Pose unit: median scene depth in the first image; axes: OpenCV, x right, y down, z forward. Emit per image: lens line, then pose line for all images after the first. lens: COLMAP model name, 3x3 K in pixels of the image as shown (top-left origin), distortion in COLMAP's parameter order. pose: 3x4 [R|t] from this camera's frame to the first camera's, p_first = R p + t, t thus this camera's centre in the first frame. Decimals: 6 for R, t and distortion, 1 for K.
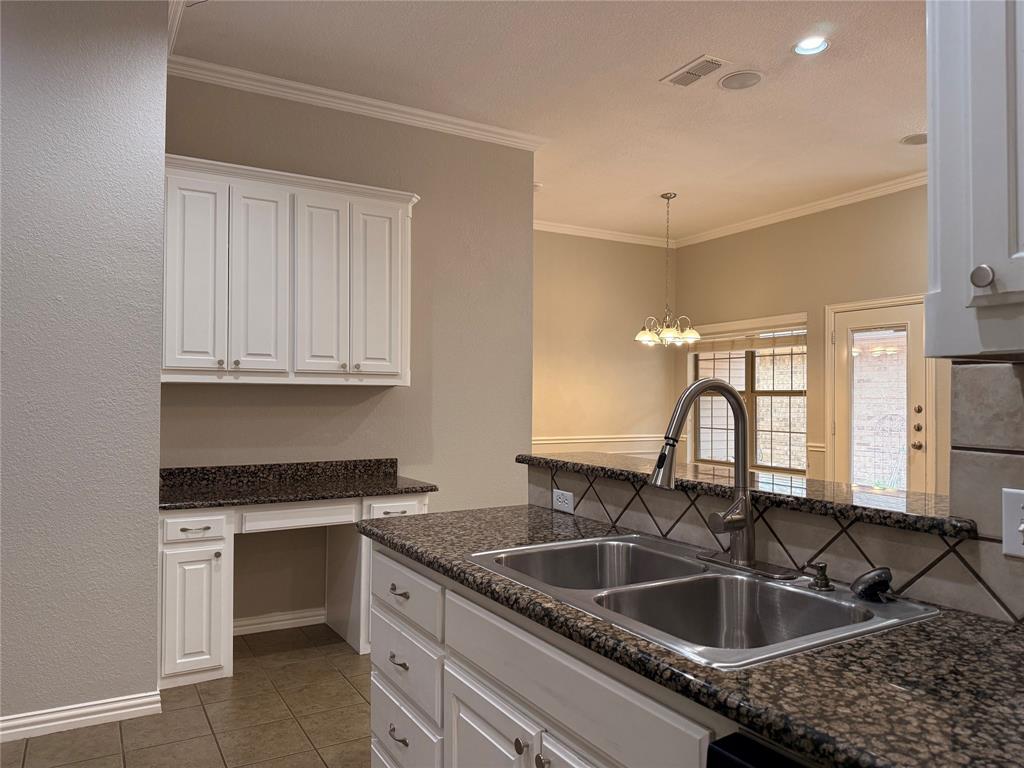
lens RADIAL K [[717.6, 0, 517.0], [0, 717.6, 389.3], [0, 0, 1]] dist [0.043419, -0.048735]
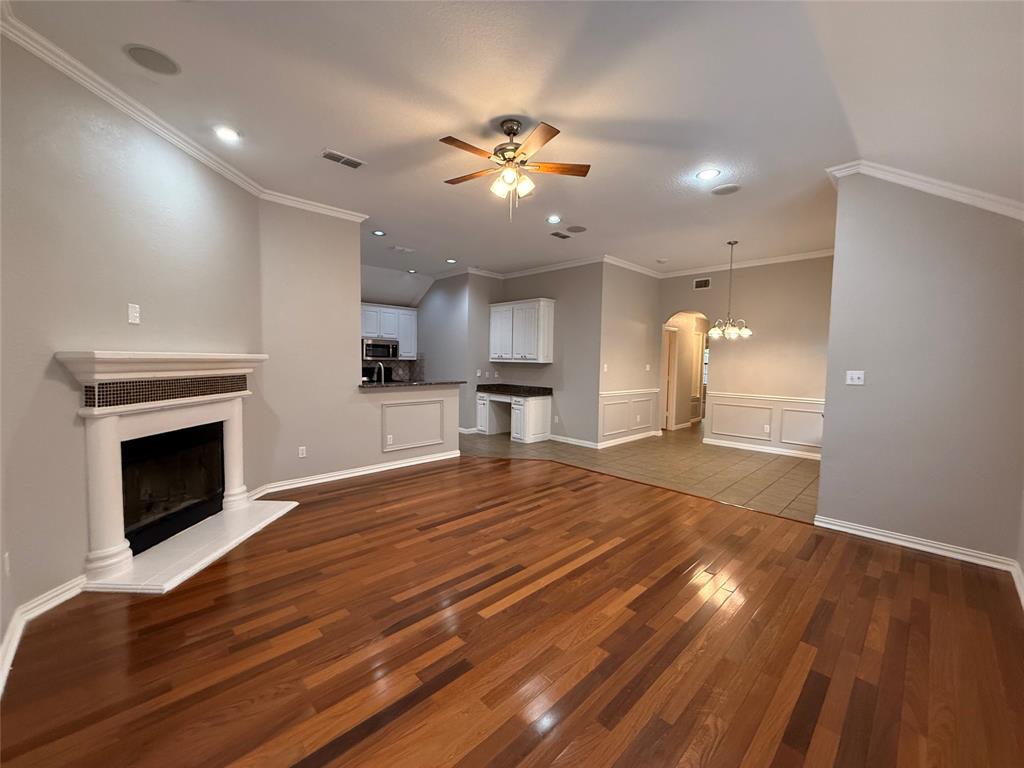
lens RADIAL K [[408.5, 0, 506.3], [0, 408.5, 384.0], [0, 0, 1]] dist [0.000872, -0.000937]
pose [[0.223107, 0.055001, -0.973241, 1.701799], [-0.002486, 0.998436, 0.055855, -0.013836], [0.974791, -0.010042, 0.222895, 0.544085]]
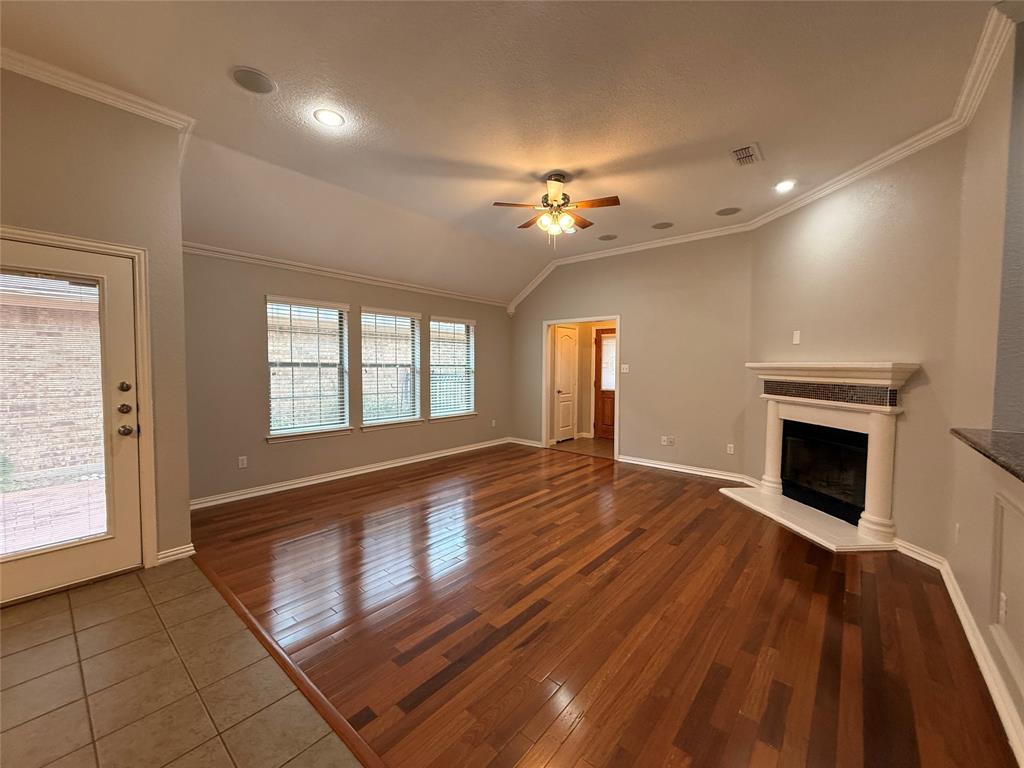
lens RADIAL K [[408.5, 0, 509.7], [0, 408.5, 379.0], [0, 0, 1]] dist [0.000872, -0.000937]
pose [[-0.324492, -0.046539, 0.944743, -0.034366], [-0.021078, 0.998897, 0.041967, -0.015292], [-0.945653, -0.006295, -0.325115, 1.170435]]
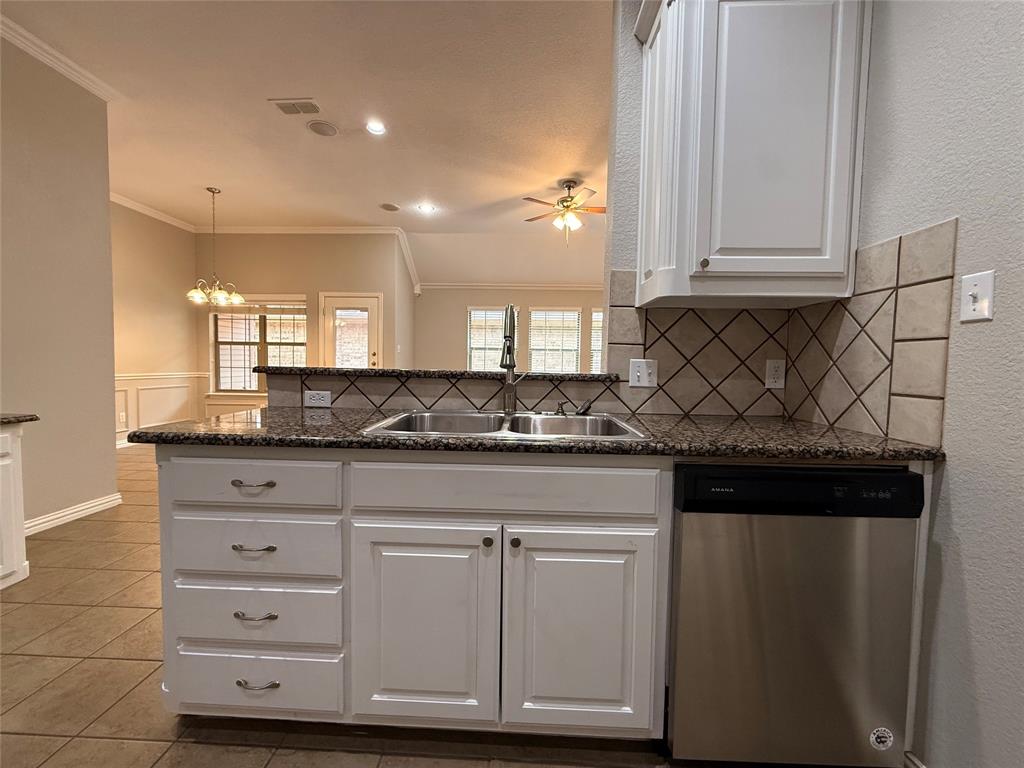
lens RADIAL K [[408.5, 0, 511.8], [0, 408.5, 381.5], [0, 0, 1]] dist [0.000872, -0.000937]
pose [[0.550536, -0.037565, 0.833966, -0.216512], [-0.022508, 0.997956, 0.059810, 0.043434], [-0.834508, -0.051699, 0.548566, 0.181839]]
